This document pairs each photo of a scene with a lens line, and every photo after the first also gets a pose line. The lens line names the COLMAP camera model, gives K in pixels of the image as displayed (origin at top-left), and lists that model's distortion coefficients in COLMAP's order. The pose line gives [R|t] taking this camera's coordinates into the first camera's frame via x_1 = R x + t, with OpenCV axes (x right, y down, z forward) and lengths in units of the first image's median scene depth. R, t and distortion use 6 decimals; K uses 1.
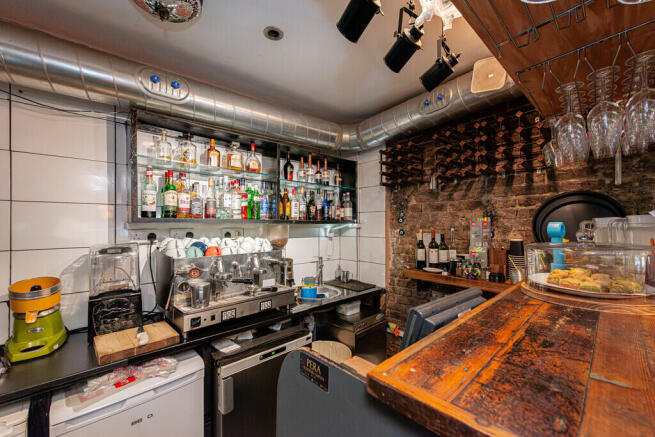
lens RADIAL K [[258.5, 0, 329.7], [0, 258.5, 225.1], [0, 0, 1]] dist [0.020925, -0.000215]
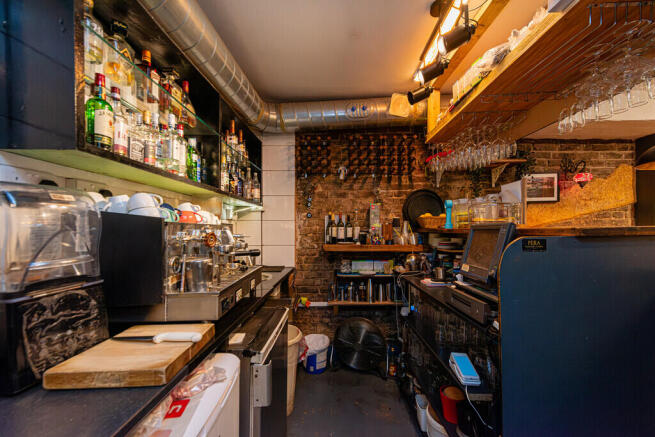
lens RADIAL K [[258.5, 0, 329.7], [0, 258.5, 225.1], [0, 0, 1]] dist [0.020925, -0.000215]
pose [[0.695323, 0.012906, 0.718581, -0.562236], [-0.003042, 0.999883, -0.015014, 0.105790], [-0.718691, 0.008254, 0.695281, 0.189277]]
